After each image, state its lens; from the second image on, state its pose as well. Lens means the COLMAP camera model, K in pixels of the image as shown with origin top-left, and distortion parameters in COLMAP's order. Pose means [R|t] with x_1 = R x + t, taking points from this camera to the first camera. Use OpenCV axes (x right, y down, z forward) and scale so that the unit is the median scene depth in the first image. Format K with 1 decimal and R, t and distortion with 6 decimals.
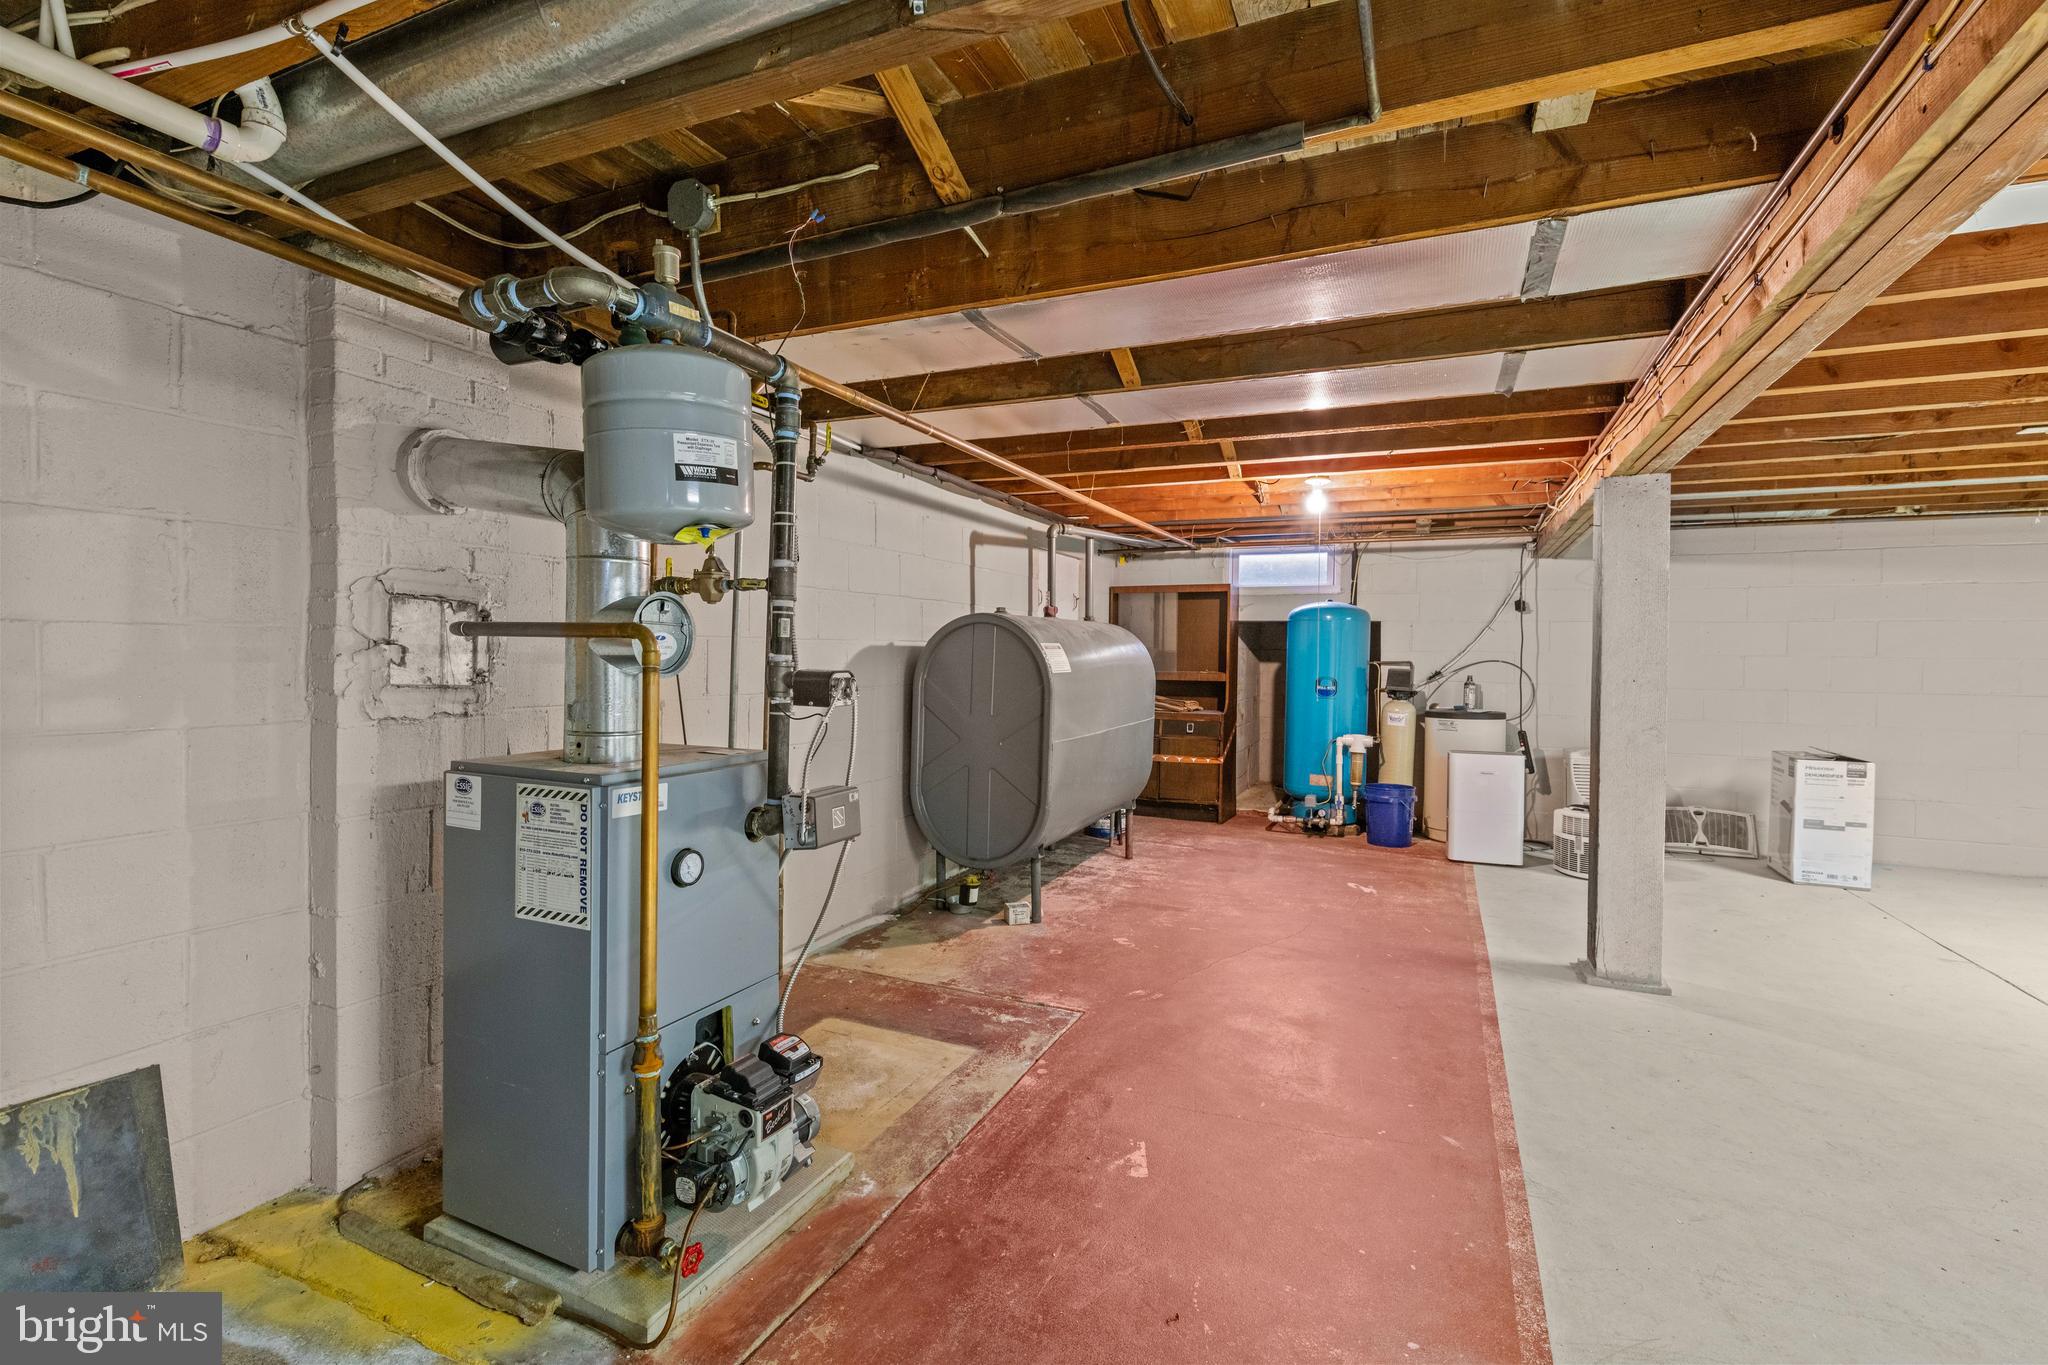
lens RADIAL K [[918.2, 0, 1016.5], [0, 918.2, 674.1], [0, 0, 1]] dist [0.001803, -0.000091]
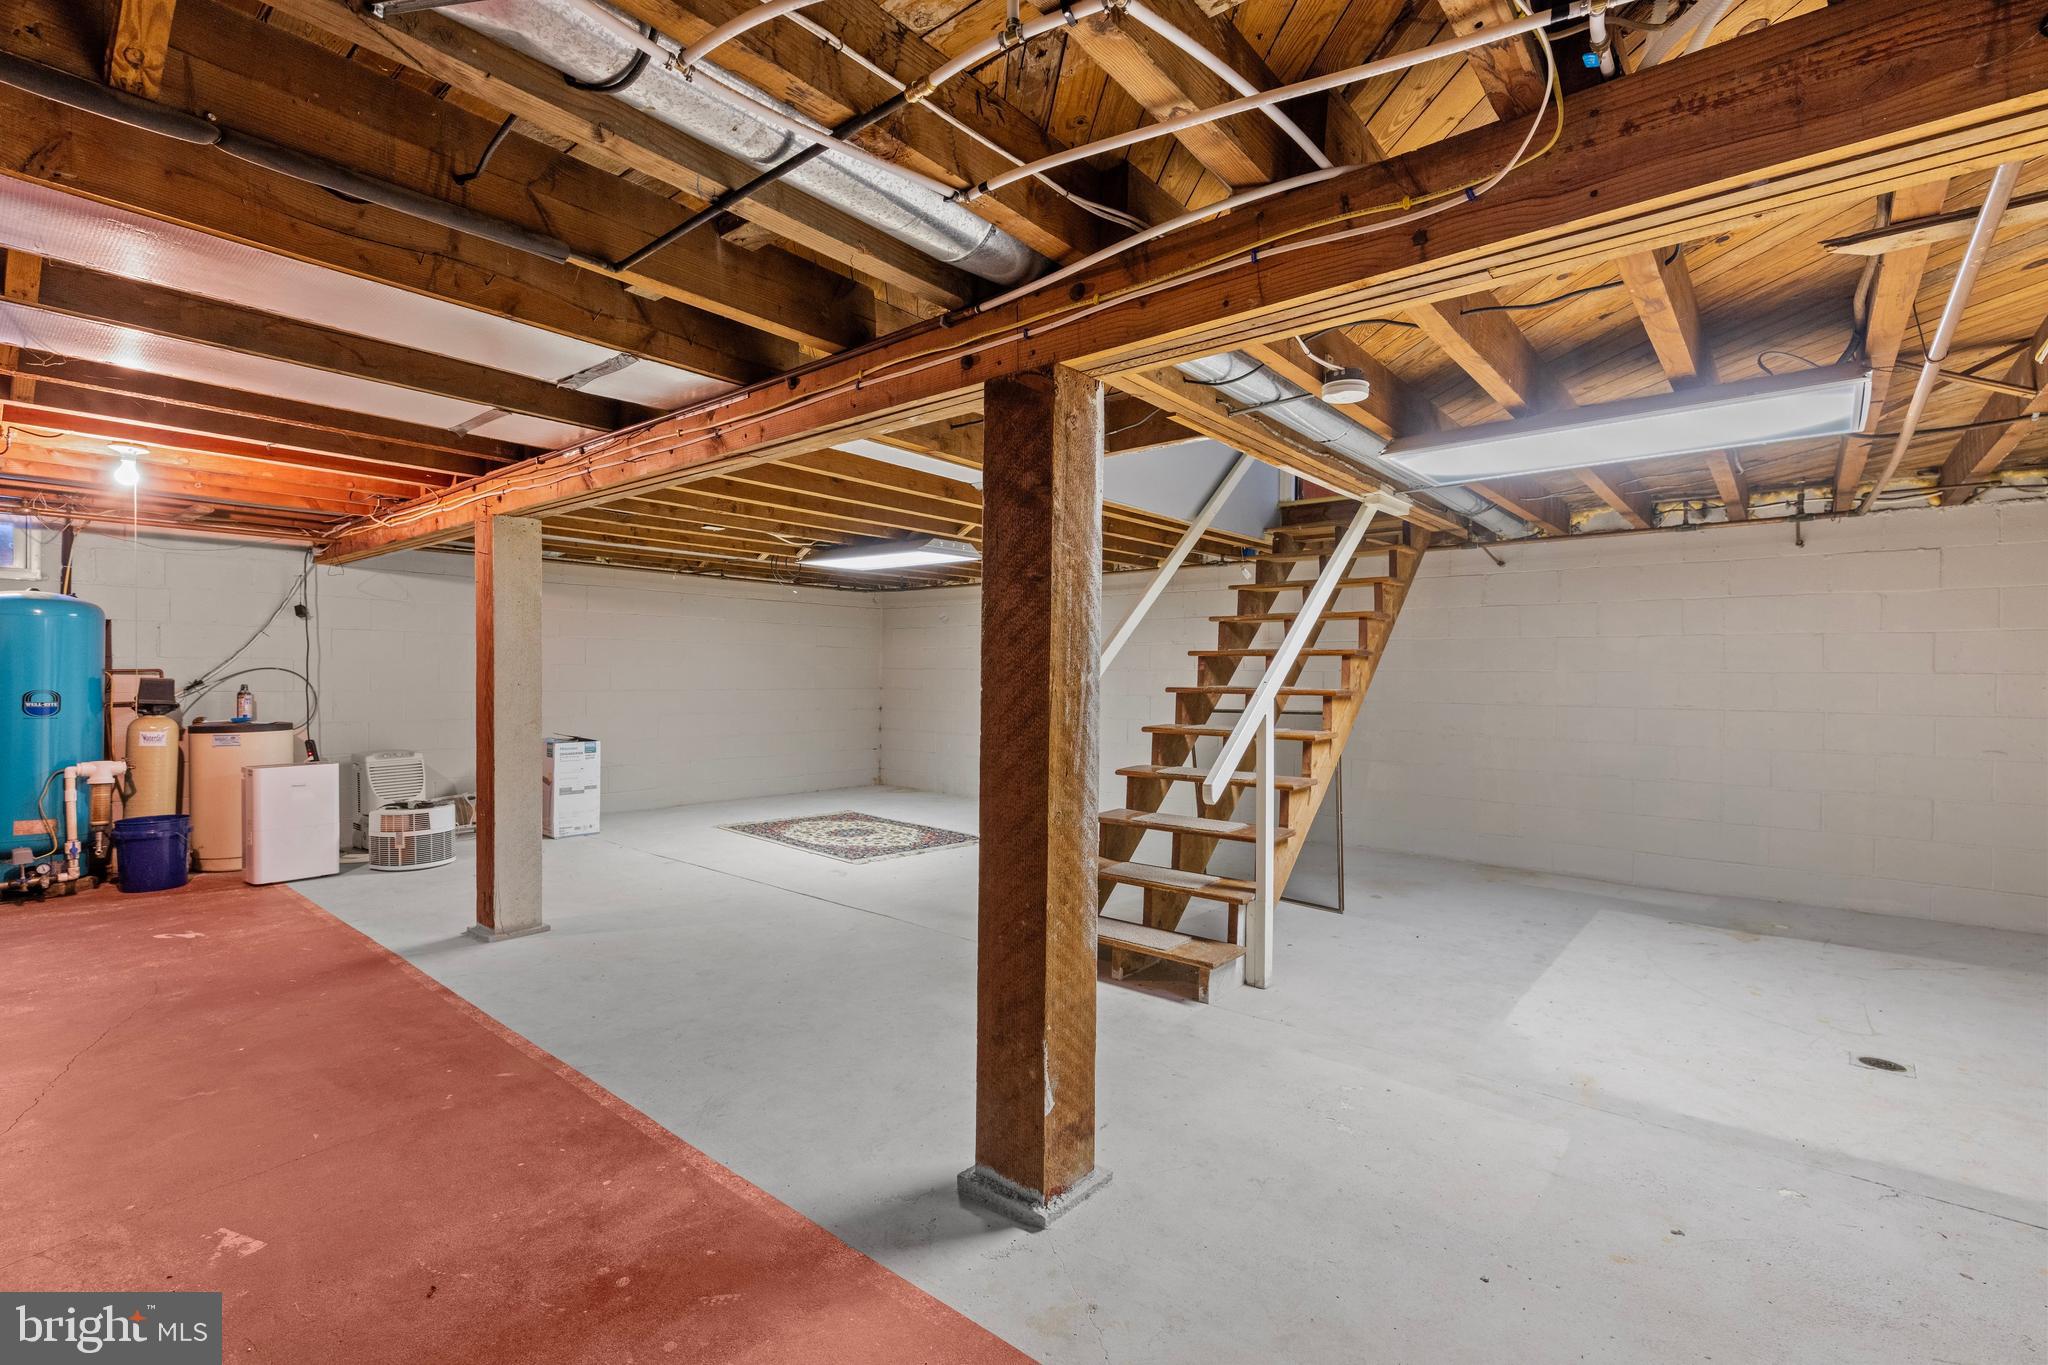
lens RADIAL K [[918.2, 0, 1016.5], [0, 918.2, 674.1], [0, 0, 1]] dist [0.001803, -0.000091]
pose [[0.267682, -0.009396, 0.963461, -0.223837], [0.016463, 0.999851, 0.005176, -0.001100], [-0.963367, 0.014476, 0.267797, 0.019785]]
